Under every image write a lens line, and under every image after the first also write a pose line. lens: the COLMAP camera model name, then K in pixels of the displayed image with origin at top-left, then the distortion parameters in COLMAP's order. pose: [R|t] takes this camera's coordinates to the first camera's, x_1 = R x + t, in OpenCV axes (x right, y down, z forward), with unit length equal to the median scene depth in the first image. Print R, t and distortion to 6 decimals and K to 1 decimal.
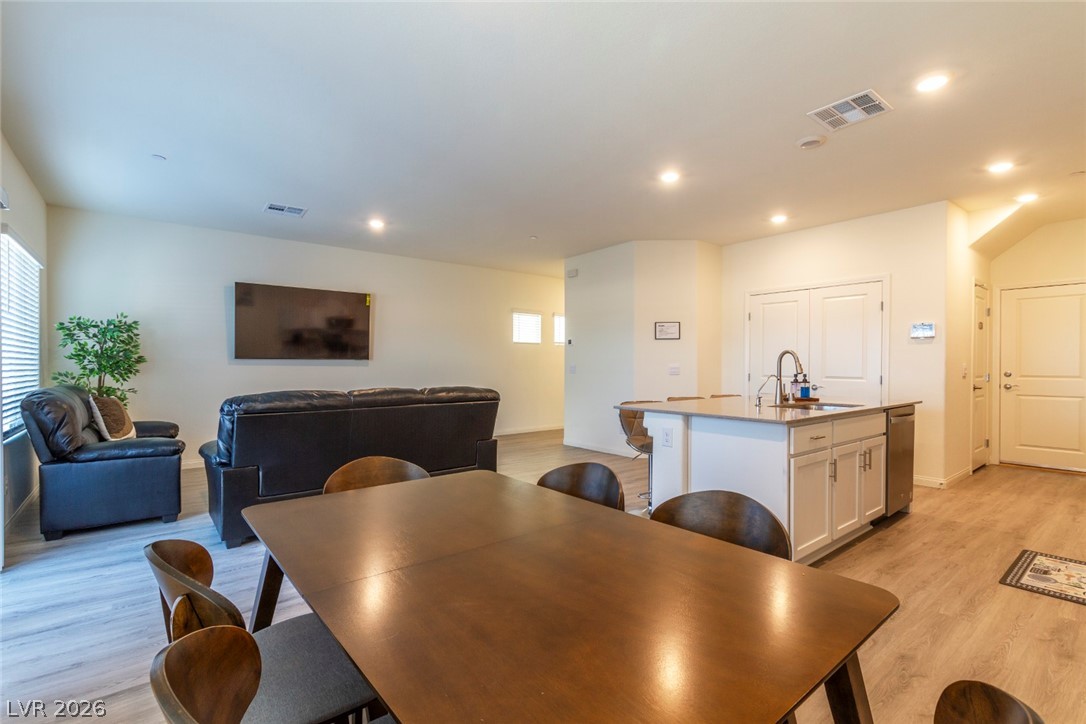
lens RADIAL K [[498.4, 0, 544.5], [0, 498.4, 362.5], [0, 0, 1]] dist [0.011343, -0.004140]
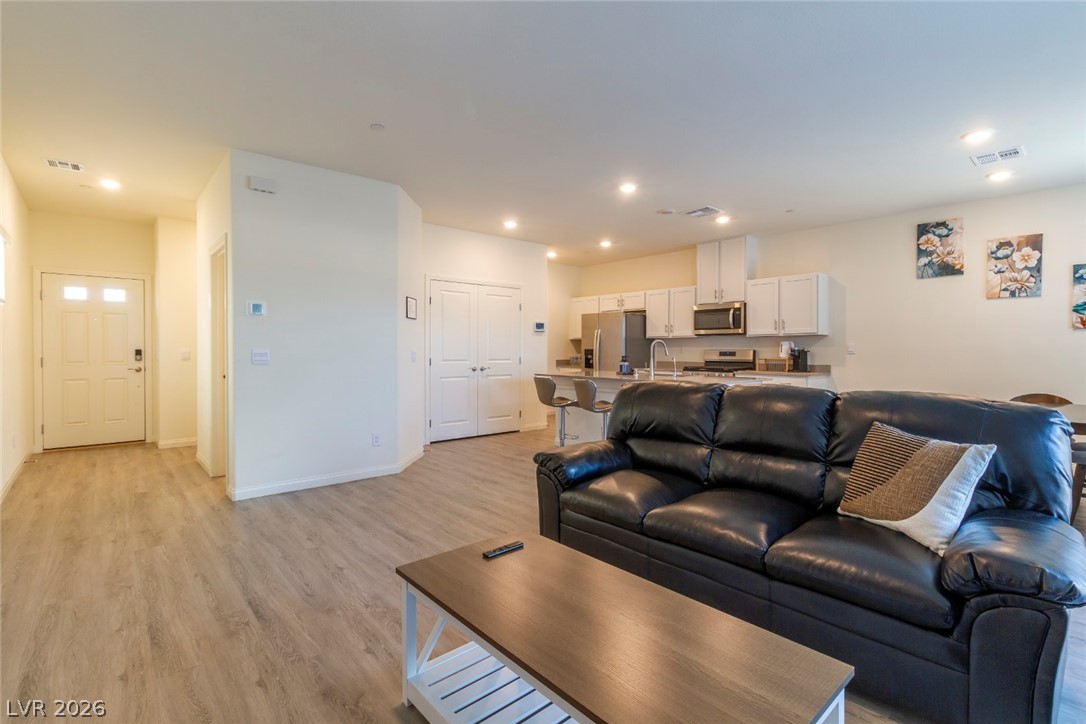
lens RADIAL K [[498.4, 0, 555.2], [0, 498.4, 350.9], [0, 0, 1]] dist [0.011343, -0.004140]
pose [[-0.054405, -0.006333, 0.998499, -0.866017], [-0.006217, 0.999963, 0.006003, 0.000043], [-0.998500, -0.005881, -0.054443, 1.188741]]
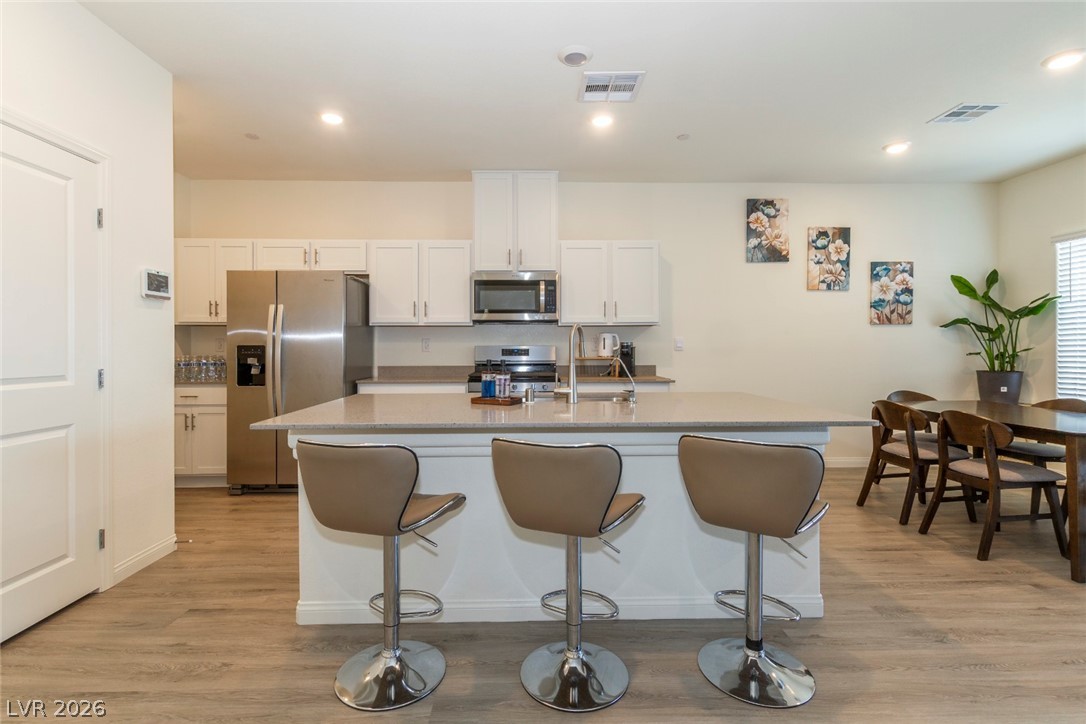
lens RADIAL K [[498.4, 0, 535.2], [0, 498.4, 355.4], [0, 0, 1]] dist [0.011343, -0.004140]
pose [[-0.789349, -0.012642, 0.613815, 0.083875], [-0.002777, 0.999851, 0.017022, 0.005364], [-0.613938, 0.011732, -0.789267, 1.358379]]
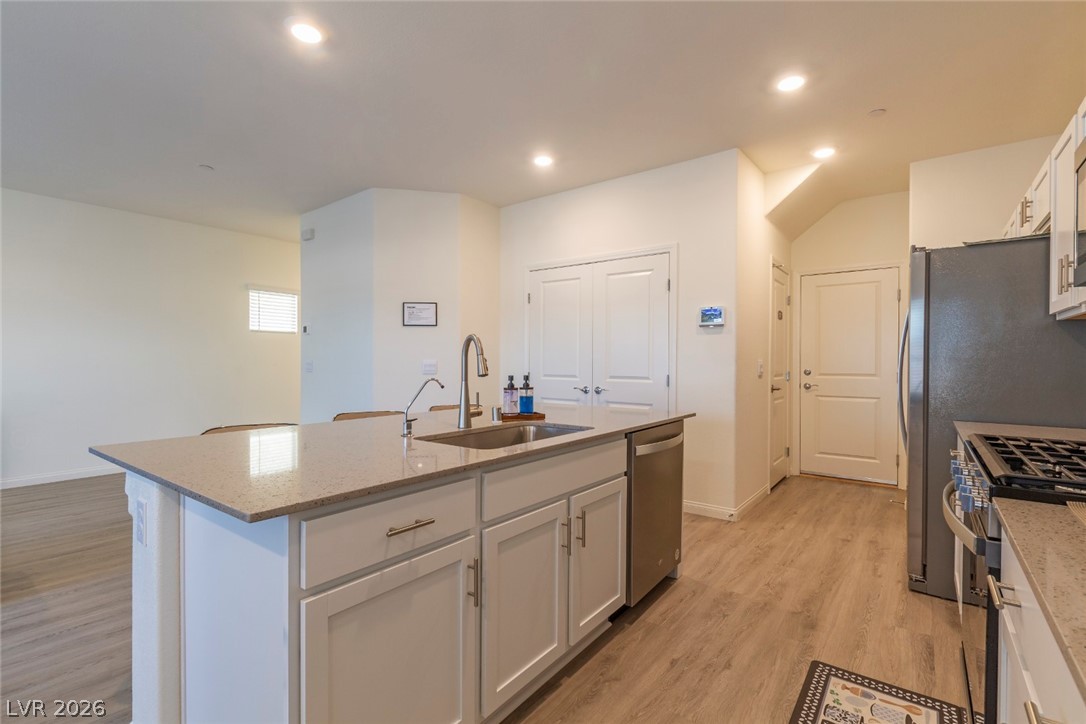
lens RADIAL K [[498.4, 0, 543.8], [0, 498.4, 356.1], [0, 0, 1]] dist [0.011343, -0.004140]
pose [[0.970551, 0.003508, 0.240870, 0.363137], [-0.002077, 0.999979, -0.006193, 0.002776], [-0.240887, 0.005510, 0.970538, 0.360008]]
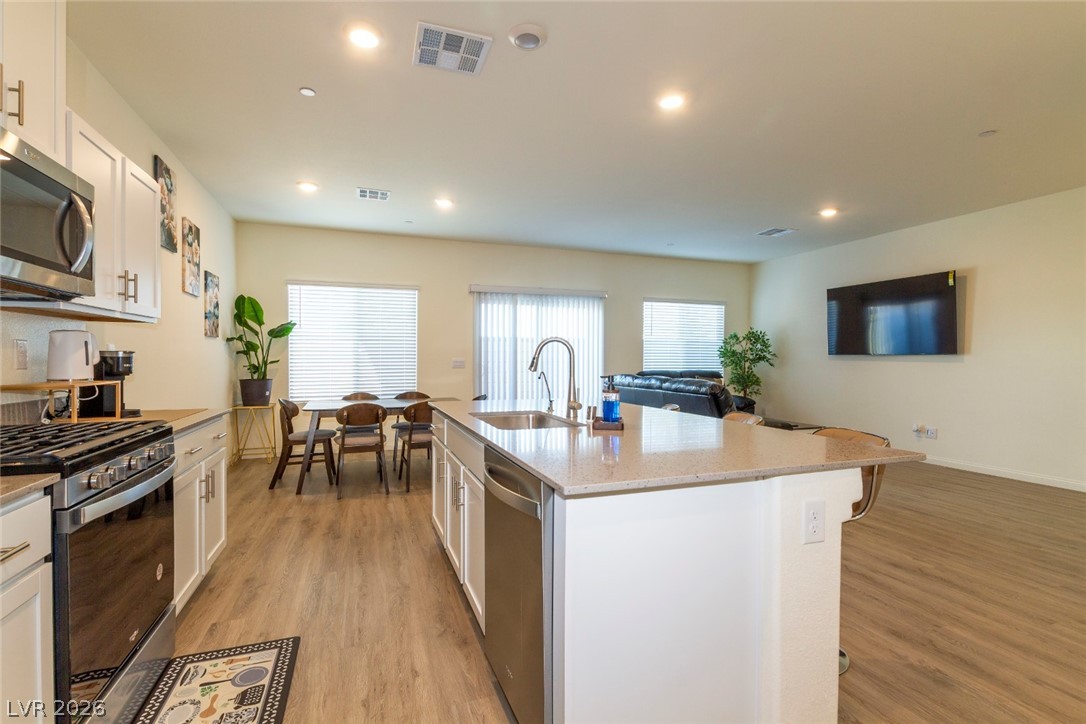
lens RADIAL K [[498.4, 0, 541.3], [0, 498.4, 360.4], [0, 0, 1]] dist [0.011343, -0.004140]
pose [[-0.327458, -0.002191, -0.944863, 0.968341], [-0.000636, 0.999998, -0.002099, 0.007338], [0.944865, -0.000087, -0.327459, 1.025861]]
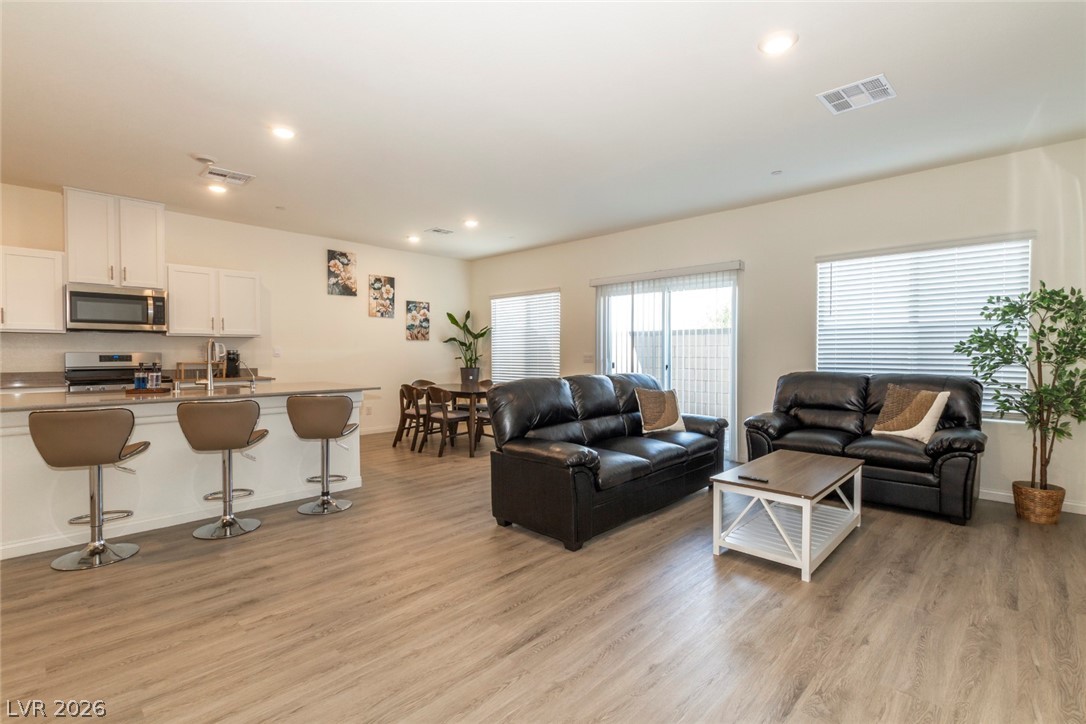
lens RADIAL K [[498.4, 0, 537.5], [0, 498.4, 360.4], [0, 0, 1]] dist [0.011343, -0.004140]
pose [[-0.992927, -0.002488, -0.118702, -0.074498], [-0.003806, 0.999934, 0.010883, 0.004706], [0.118667, 0.011257, -0.992870, 1.841449]]
